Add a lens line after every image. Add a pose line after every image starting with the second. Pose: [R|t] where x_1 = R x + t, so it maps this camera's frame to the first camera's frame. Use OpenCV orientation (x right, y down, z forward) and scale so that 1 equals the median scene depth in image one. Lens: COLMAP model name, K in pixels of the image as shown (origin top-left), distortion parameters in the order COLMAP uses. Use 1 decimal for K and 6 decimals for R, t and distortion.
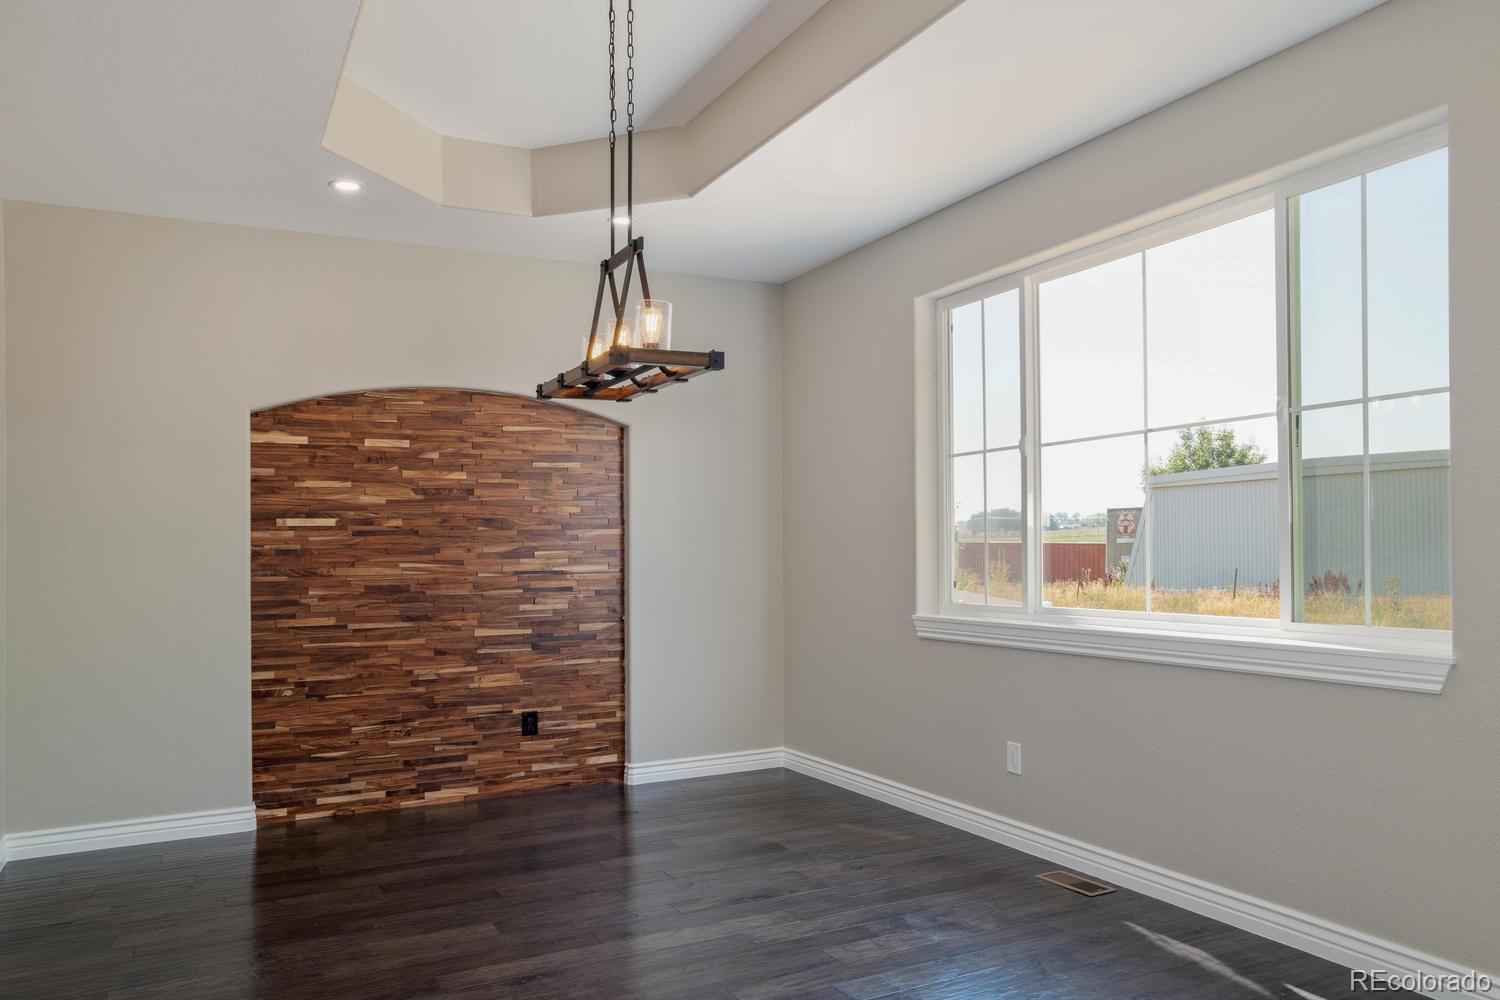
lens RADIAL K [[1070.4, 0, 784.0], [0, 1070.4, 547.1], [0, 0, 1]] dist [0.005785, 0.015447]
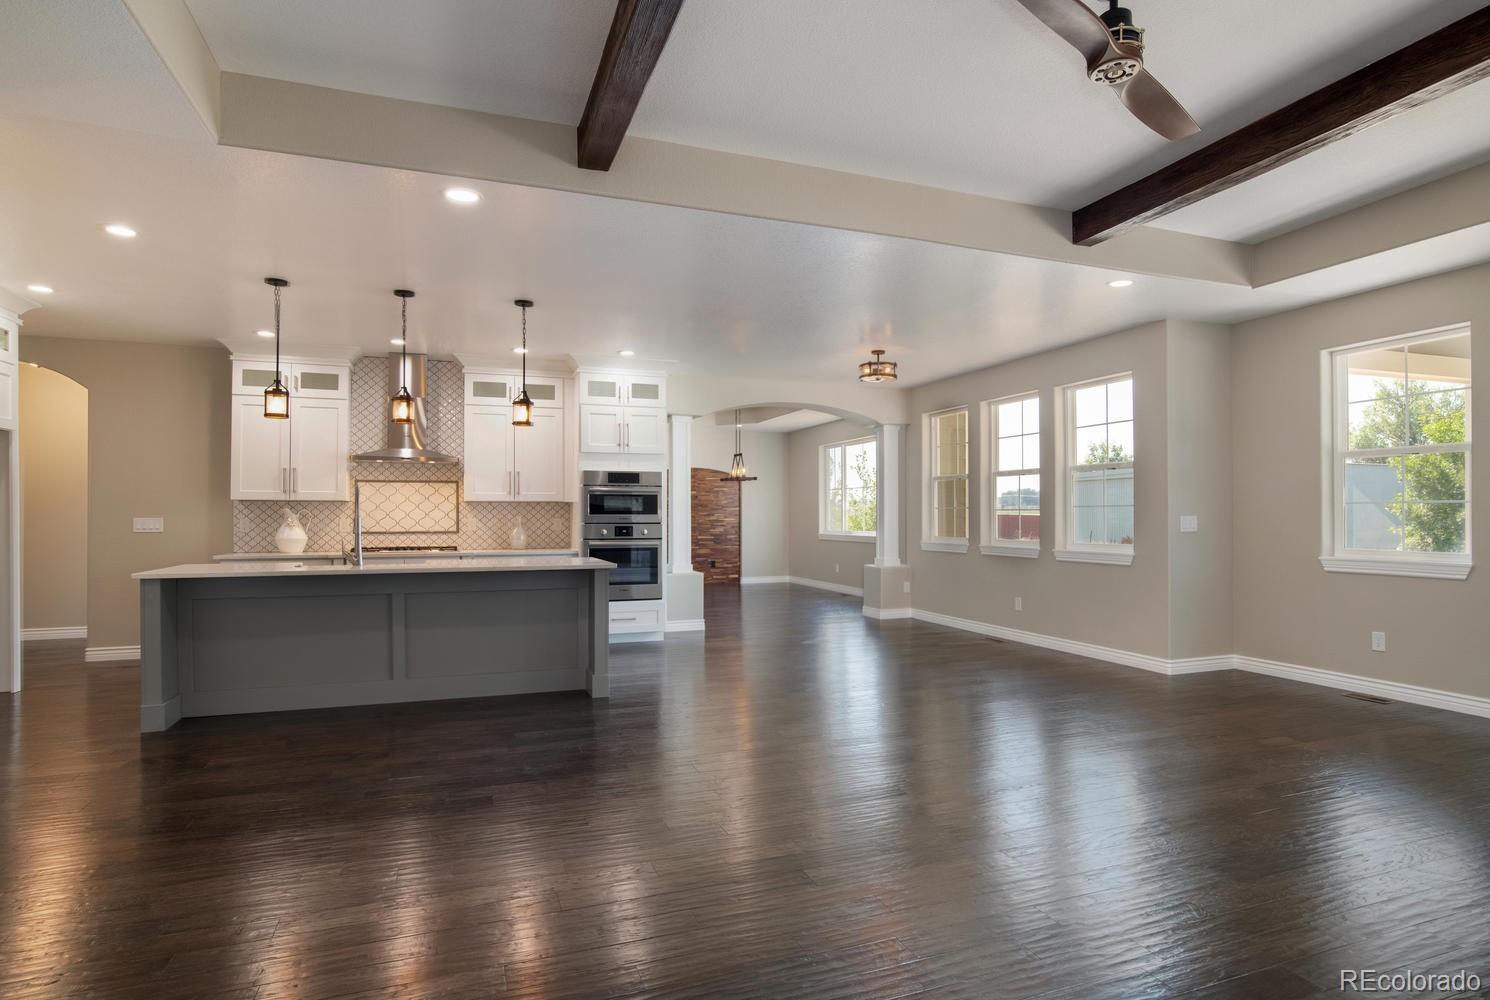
lens RADIAL K [[805.9, 0, 744.4], [0, 805.9, 512.9], [0, 0, 1]] dist [-0.006218, 0.000633]
pose [[0.987759, 0.011421, -0.155571, 0.274725], [-0.011825, 0.999929, -0.001669, 0.002985], [0.155541, 0.003488, 0.987823, -1.604464]]
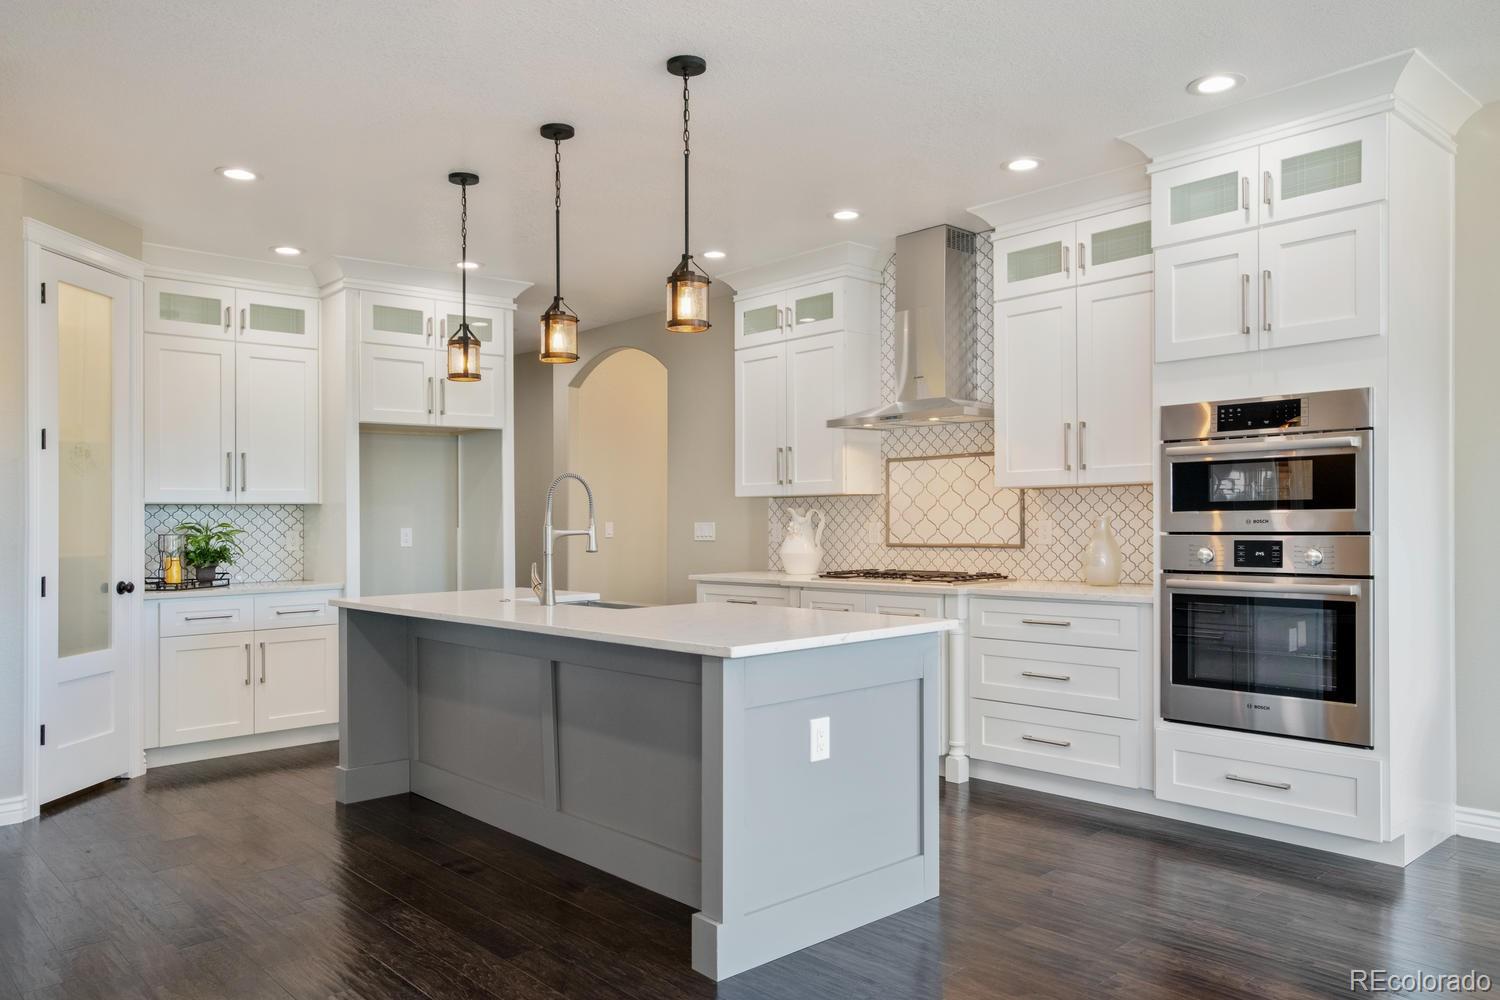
lens RADIAL K [[1070.4, 0, 751.8], [0, 1070.4, 526.2], [0, 0, 1]] dist [0.005785, 0.015447]
pose [[0.239446, 0.017359, -0.970754, 0.471848], [0.012871, 0.999696, 0.021051, -0.003093], [0.970824, -0.017535, 0.239150, -0.716338]]
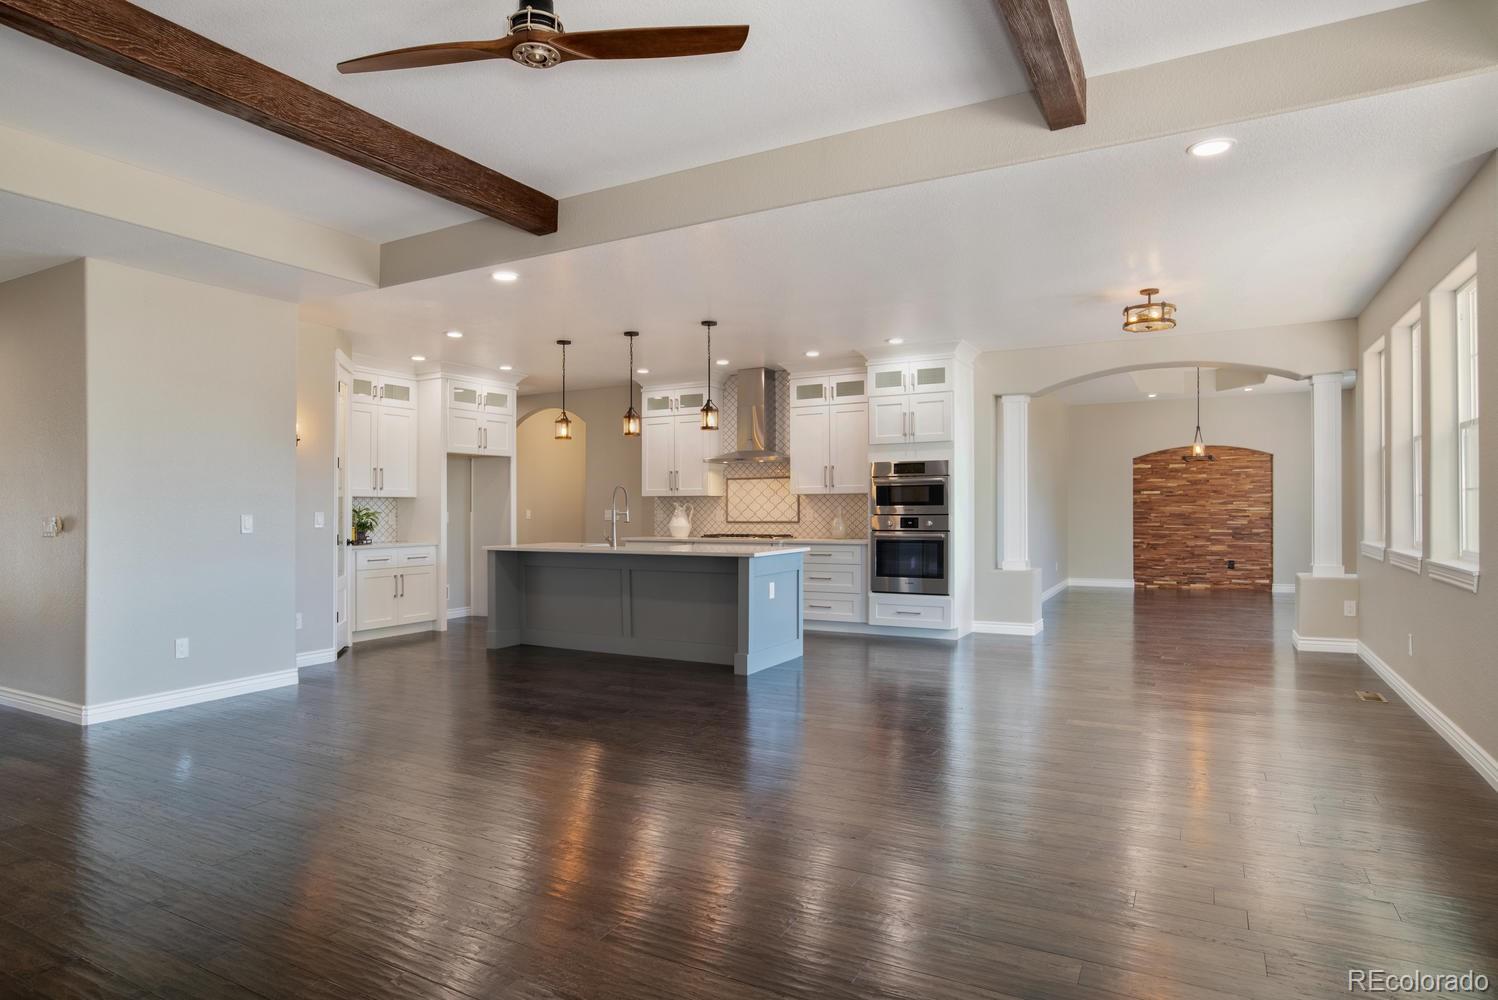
lens RADIAL K [[842.7, 0, 744.9], [0, 842.7, 497.4], [0, 0, 1]] dist [-0.018691, 0.005187]
pose [[0.536818, -0.001418, -0.843697, 0.931820], [0.000947, 0.999999, -0.001079, -0.006890], [0.843698, -0.000220, 0.536819, -1.240682]]
